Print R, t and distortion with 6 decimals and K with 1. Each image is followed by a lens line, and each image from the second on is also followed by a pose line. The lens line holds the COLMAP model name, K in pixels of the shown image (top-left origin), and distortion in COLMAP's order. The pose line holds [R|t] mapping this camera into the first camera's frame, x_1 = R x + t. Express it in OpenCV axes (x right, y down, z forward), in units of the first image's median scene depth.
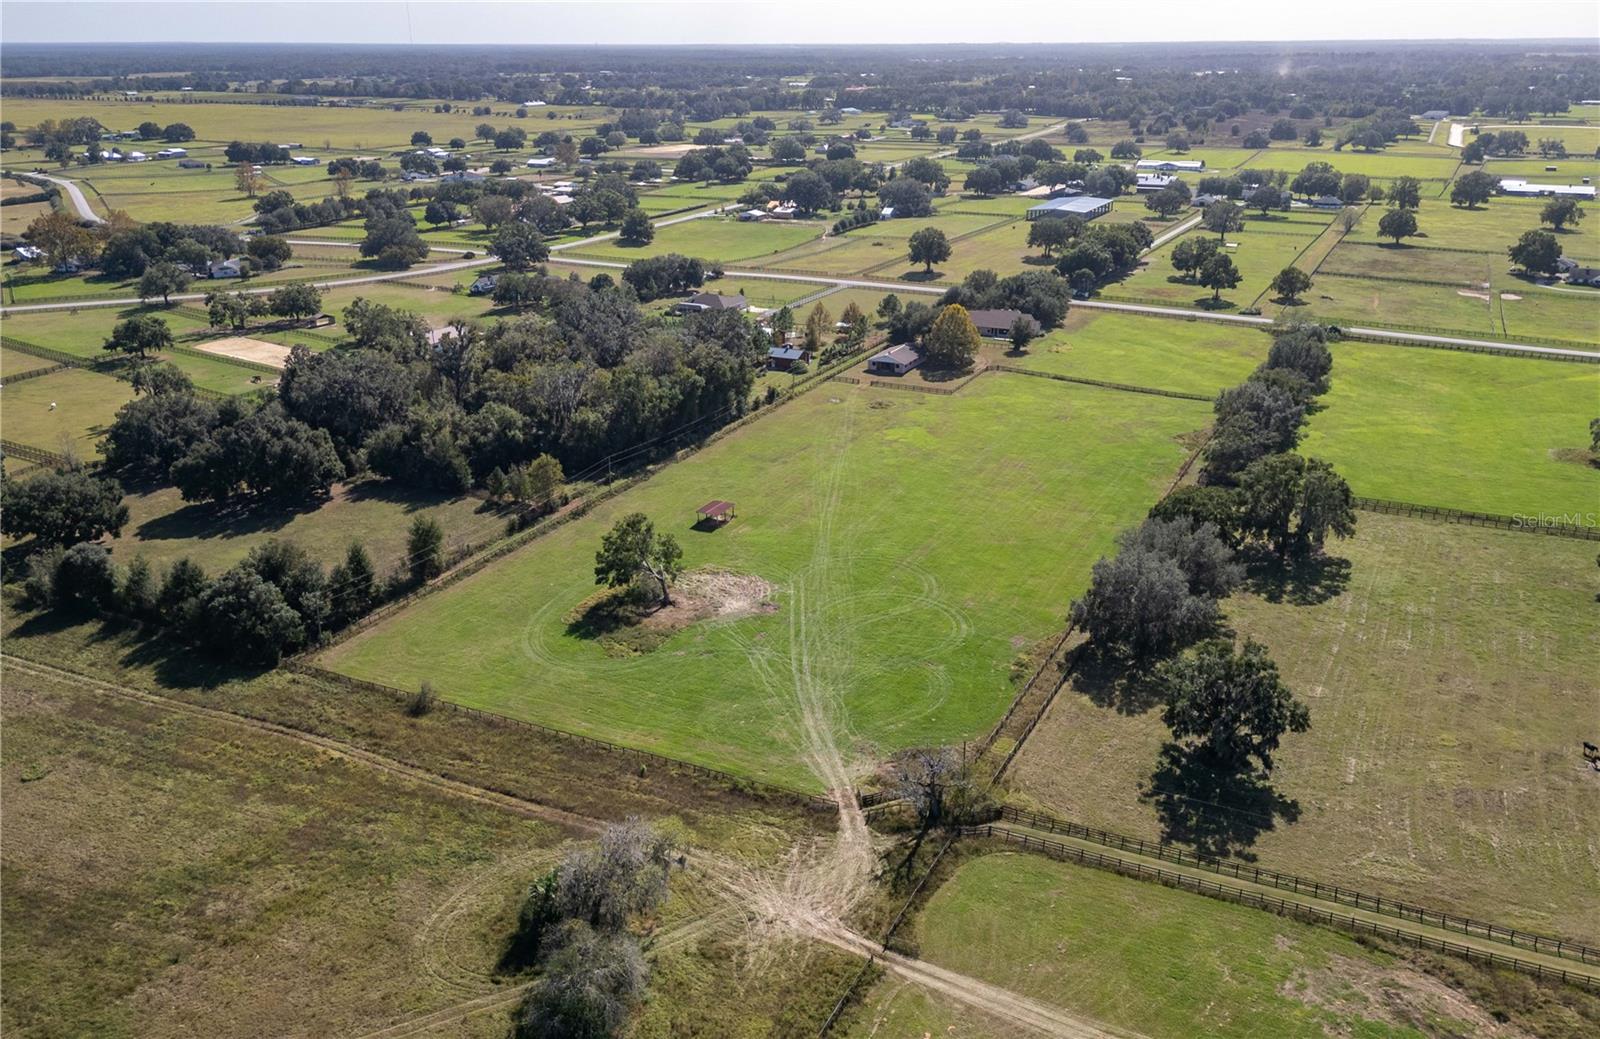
lens RADIAL K [[1369.9, 0, 800.0], [0, 1369.9, 519.5], [0, 0, 1]] dist [0.077426, -0.088211]
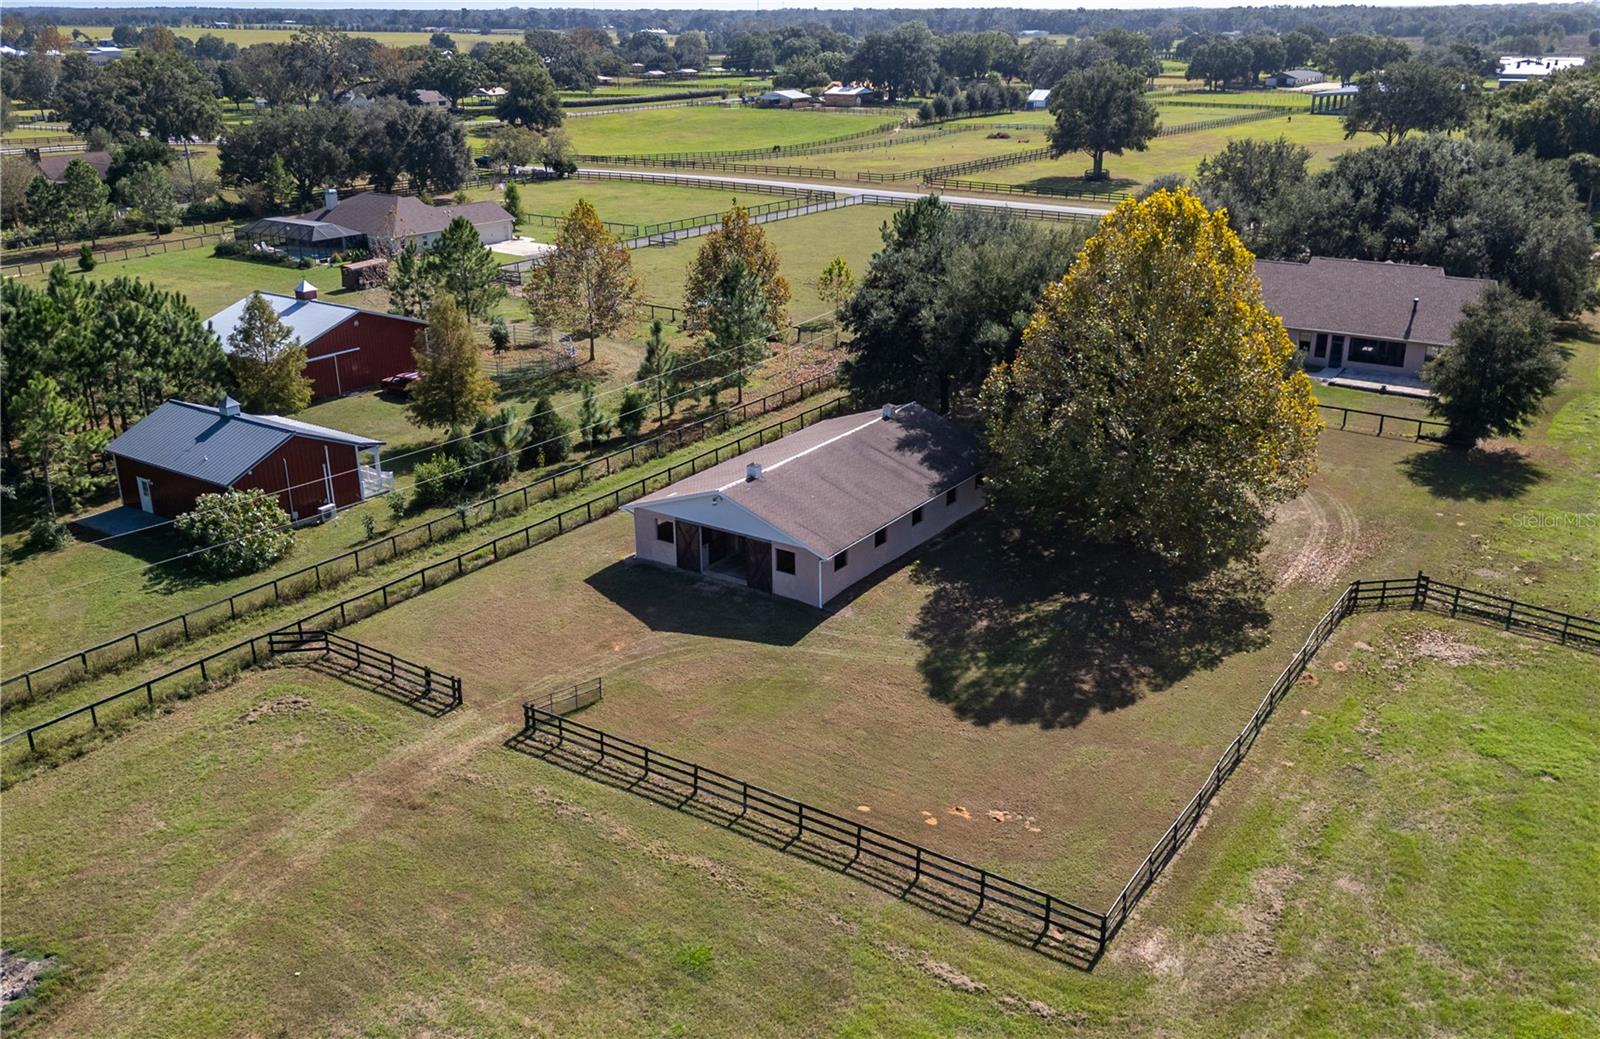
lens RADIAL K [[1374.3, 0, 806.2], [0, 1374.3, 523.6], [0, 0, 1]] dist [0.089644, -0.106858]
pose [[0.990614, 0.051475, -0.126625, 0.080925], [-0.049373, 0.998586, 0.019687, -0.103386], [0.127460, -0.013250, 0.991755, 0.724461]]
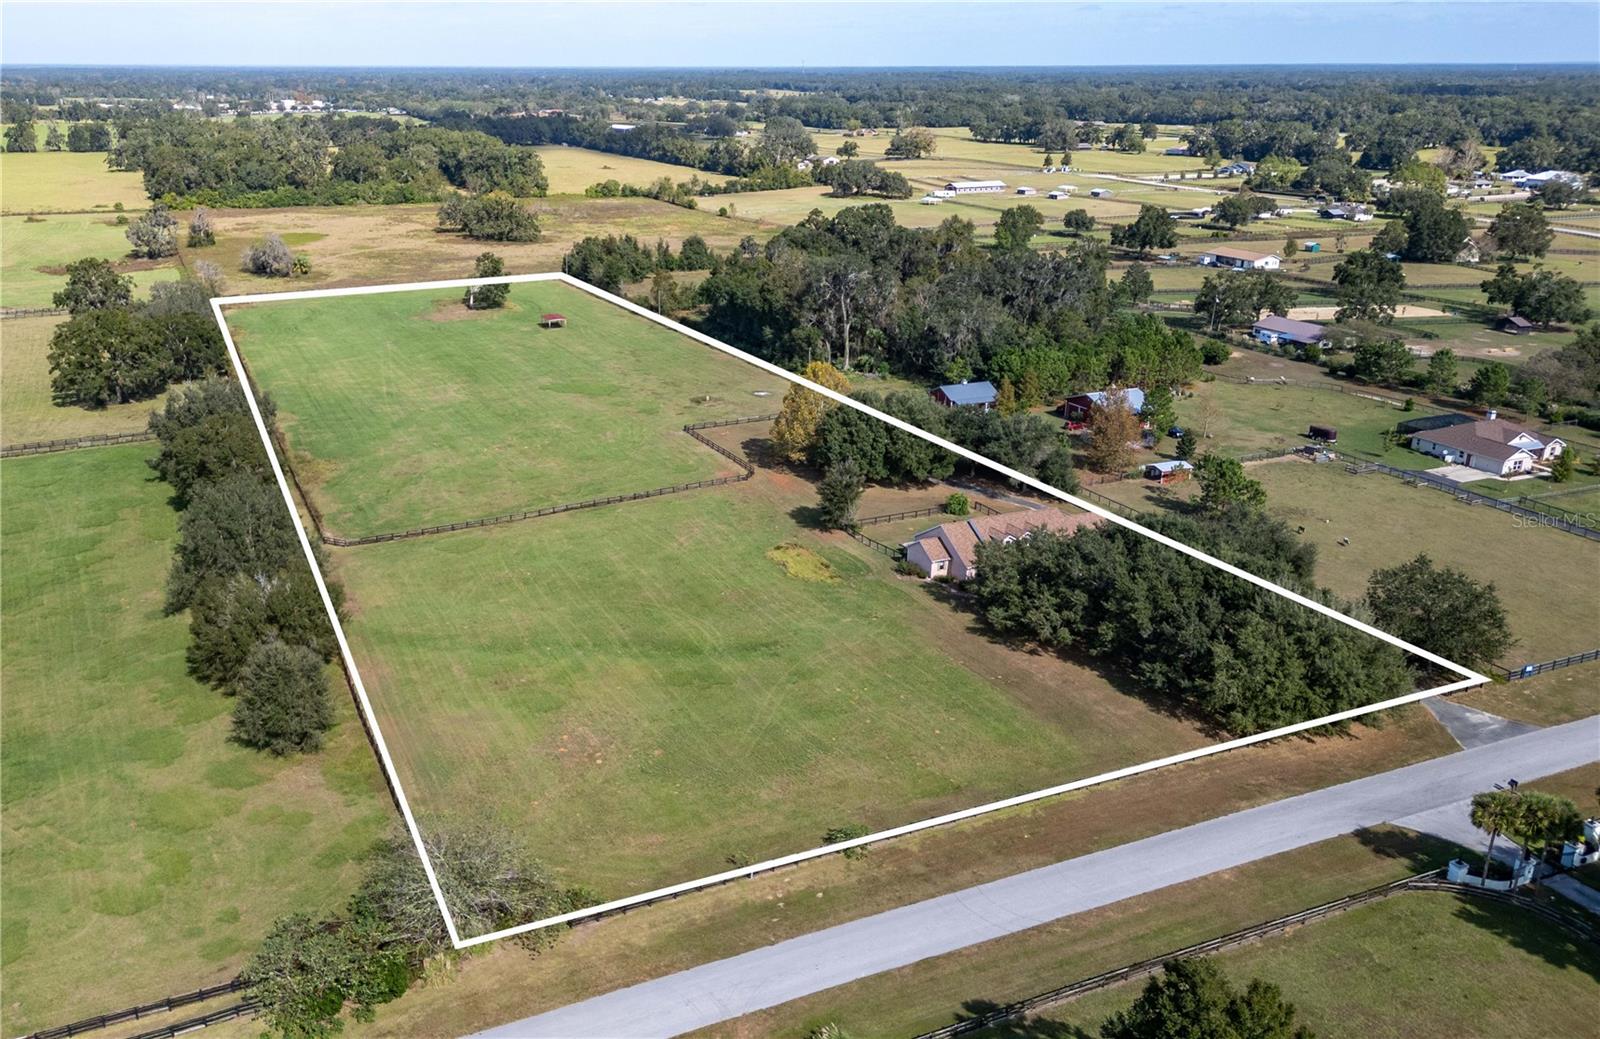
lens RADIAL K [[1359.0, 0, 687.5], [0, 1359.0, 516.8], [0, 0, 1]] dist [0.091093, -0.115005]
pose [[-0.664197, 0.240653, -0.707763, 0.493168], [-0.250146, 0.820642, 0.513783, -0.332605], [0.704463, 0.518298, -0.484870, 1.107452]]
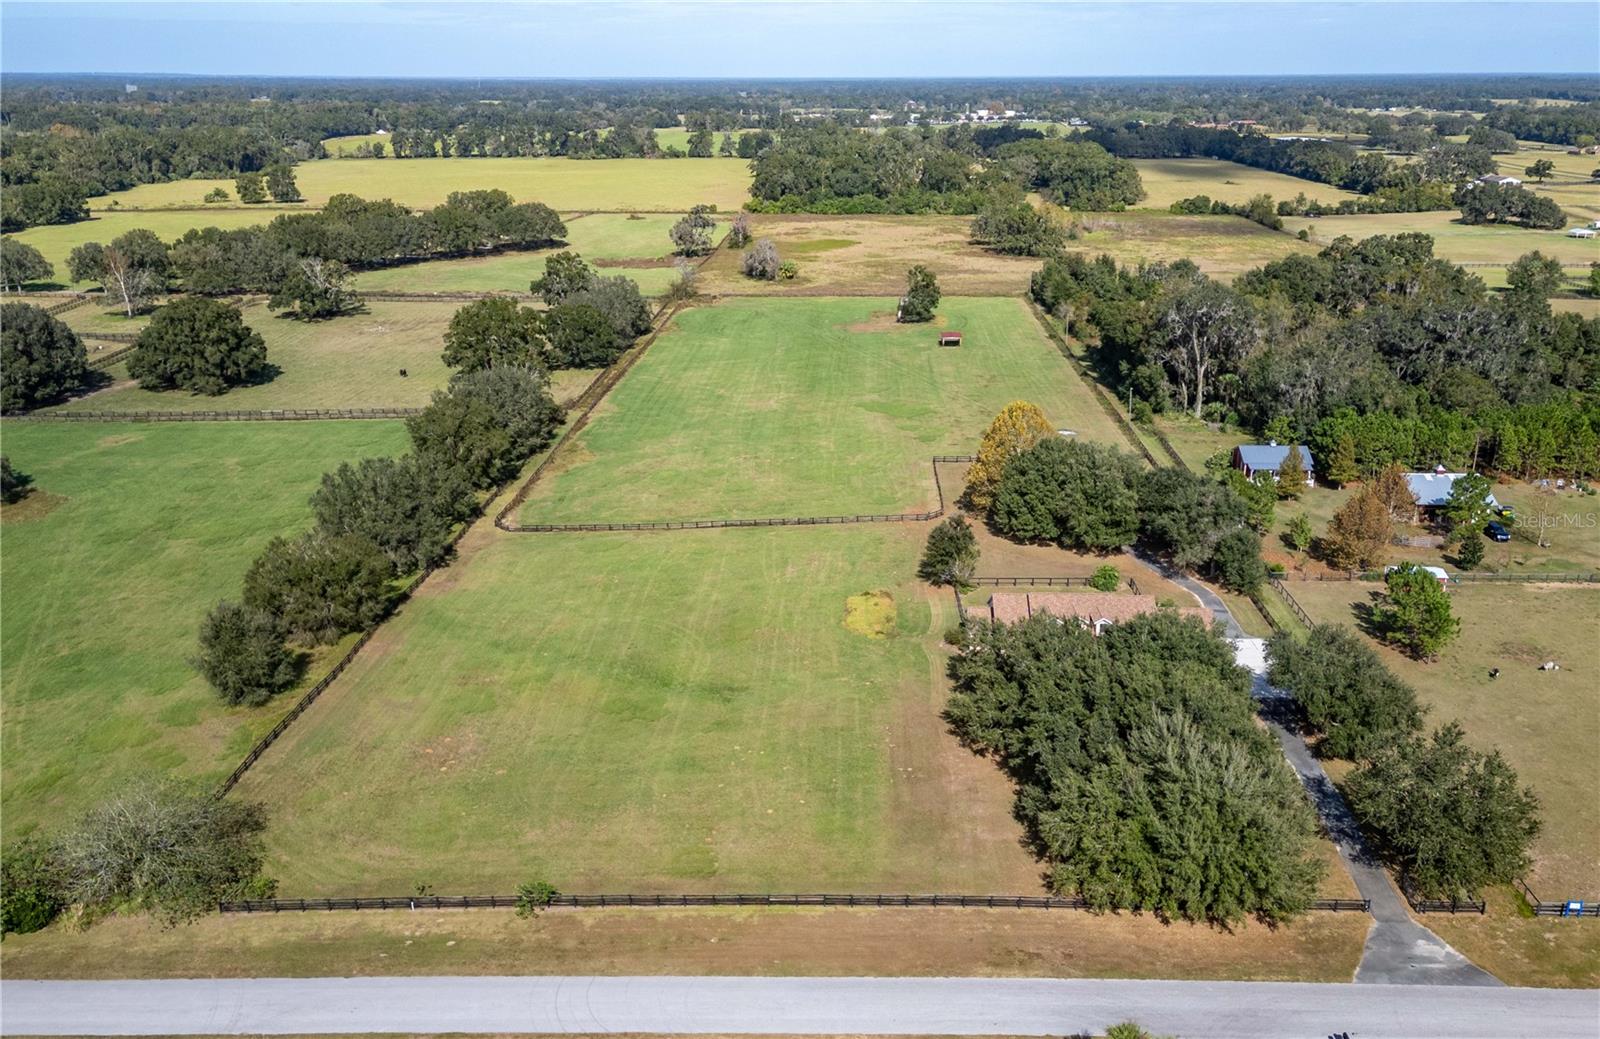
lens RADIAL K [[1374.3, 0, 806.2], [0, 1374.3, 523.6], [0, 0, 1]] dist [0.089644, -0.106858]
pose [[-0.918541, 0.127555, -0.374182, 0.337655], [-0.129513, 0.797184, 0.589681, -0.362770], [0.373508, 0.590108, -0.715726, 1.193737]]
